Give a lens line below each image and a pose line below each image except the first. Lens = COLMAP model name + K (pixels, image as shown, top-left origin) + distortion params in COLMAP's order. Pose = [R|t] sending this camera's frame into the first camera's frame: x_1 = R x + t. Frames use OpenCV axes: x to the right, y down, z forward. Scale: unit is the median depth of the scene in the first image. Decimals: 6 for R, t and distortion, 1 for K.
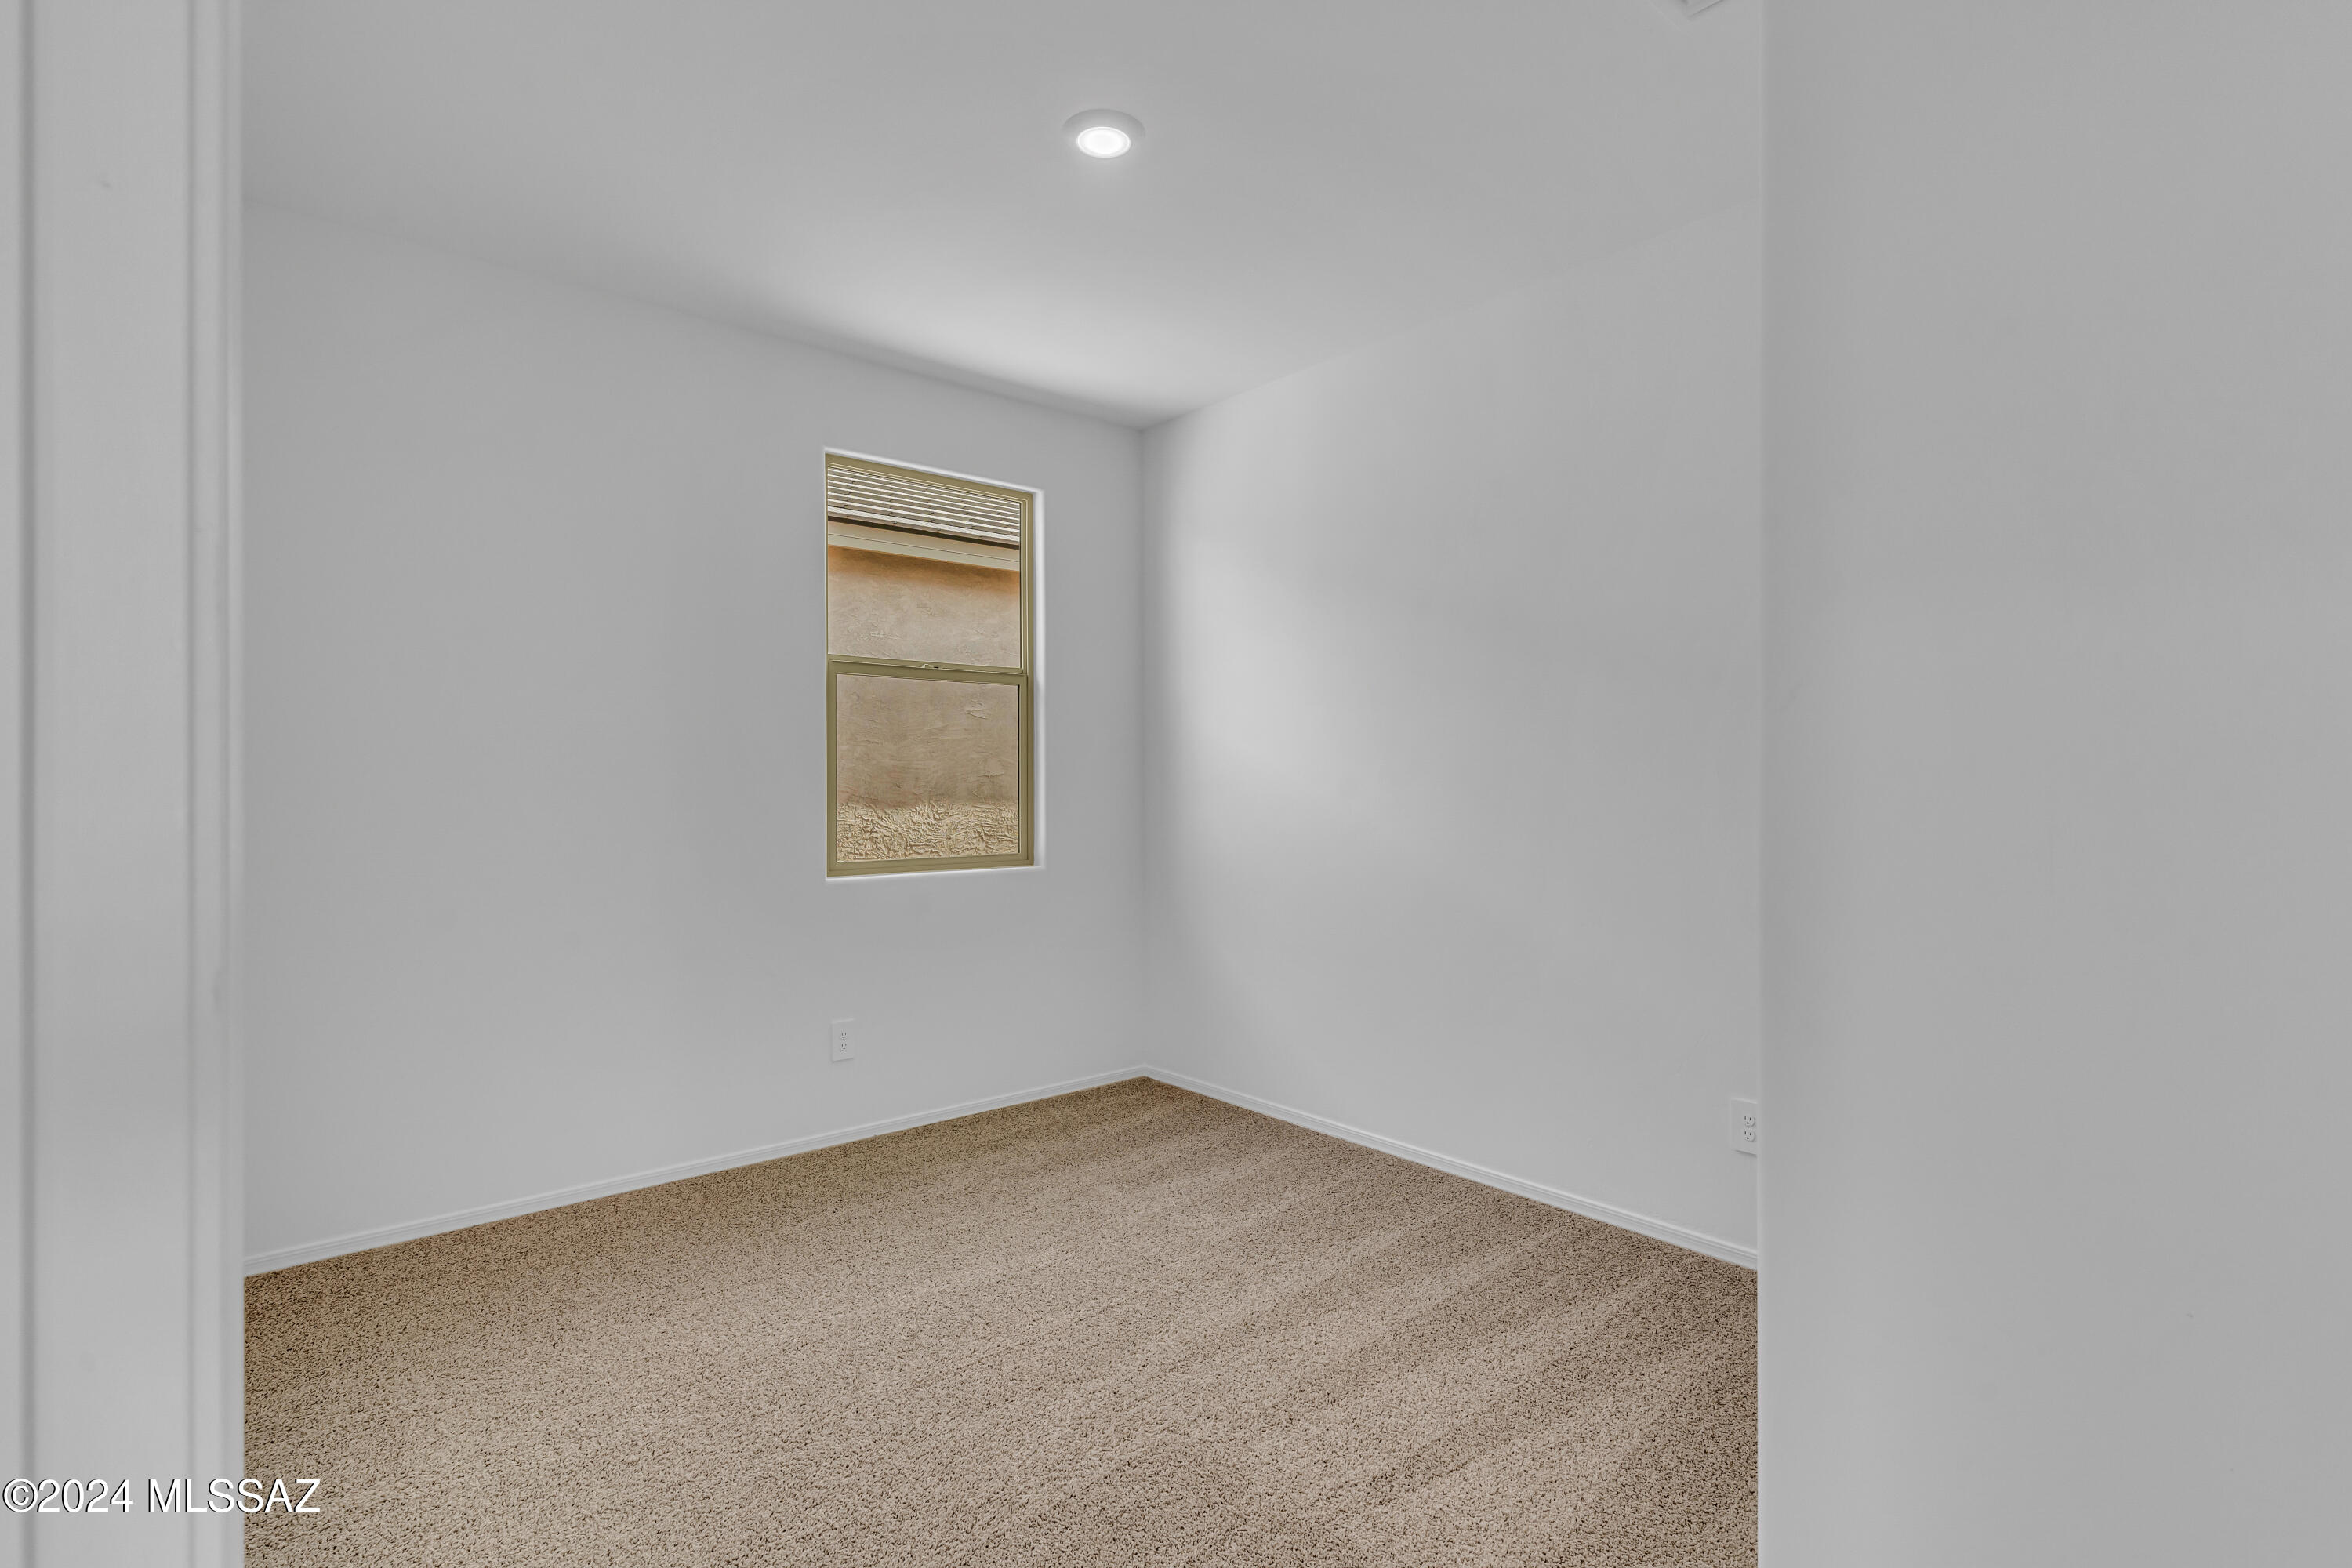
lens RADIAL K [[1142.1, 0, 1169.9], [0, 1142.1, 761.7], [0, 0, 1]] dist [-0.001120, -0.000364]
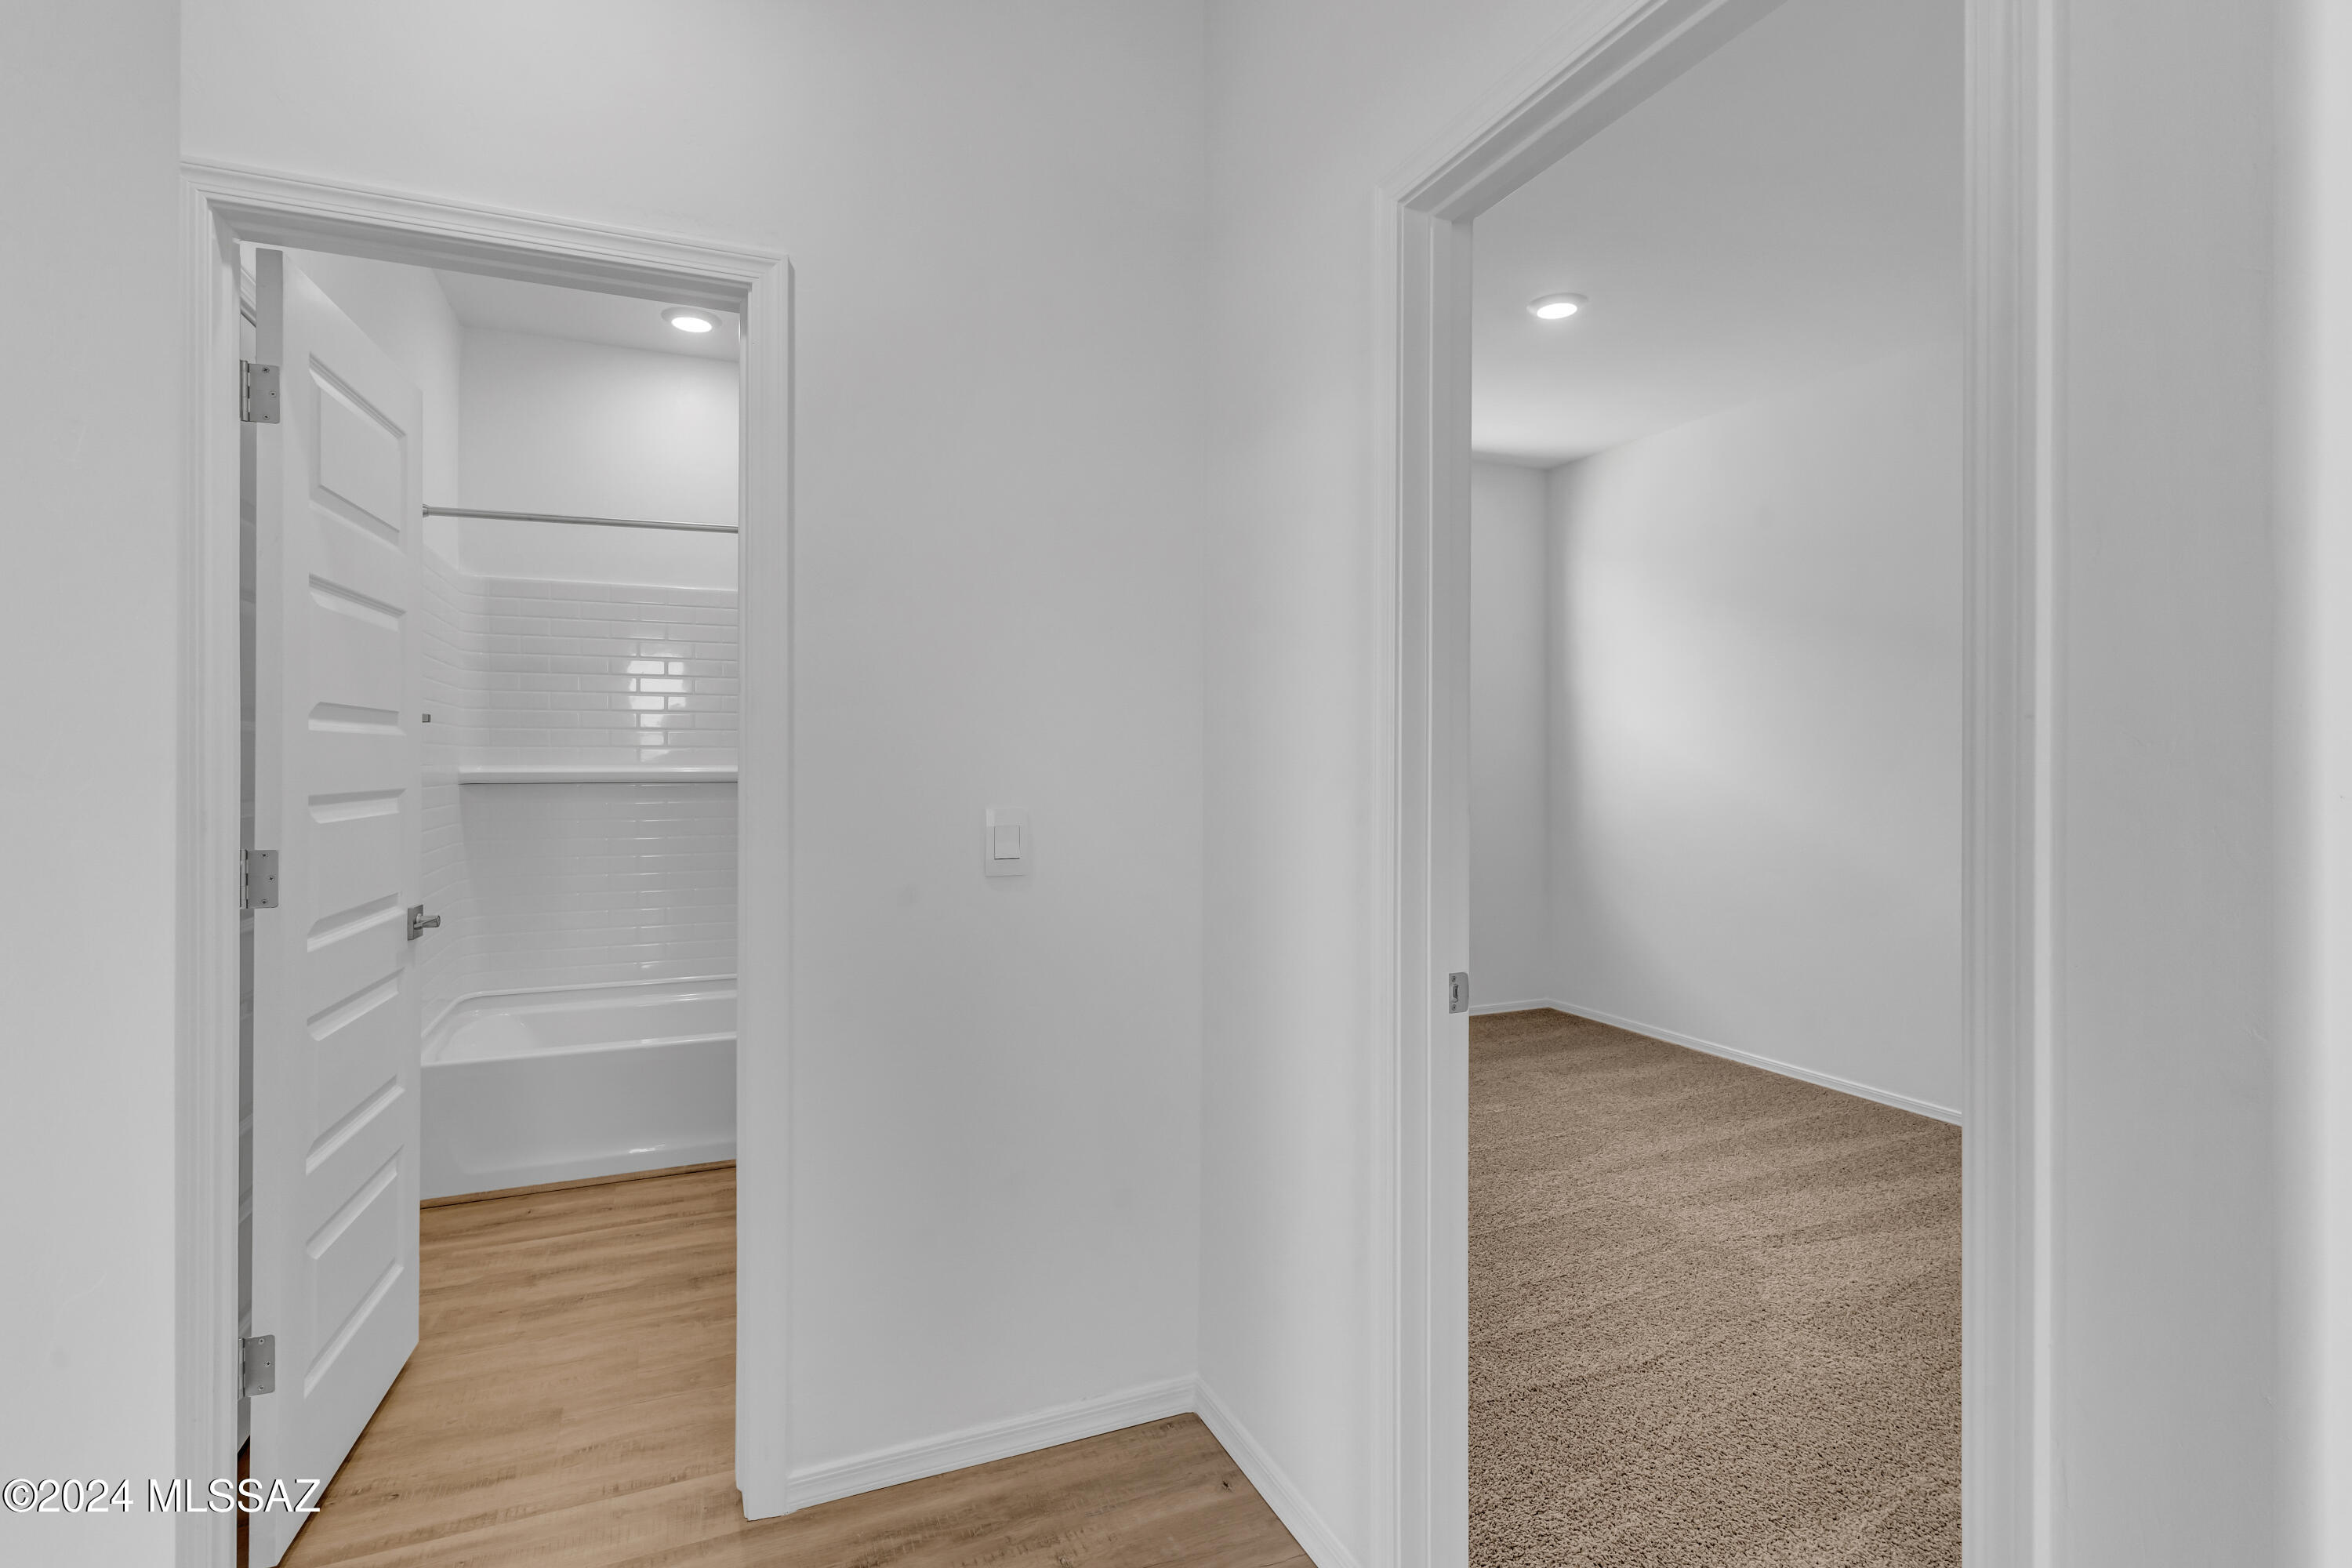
lens RADIAL K [[1142.1, 0, 1169.9], [0, 1142.1, 761.7], [0, 0, 1]] dist [-0.001120, -0.000364]
pose [[0.956882, -0.001580, -0.290473, -0.083179], [0.006133, 0.999872, 0.014763, -0.002501], [0.290413, -0.015908, 0.956769, -0.393800]]
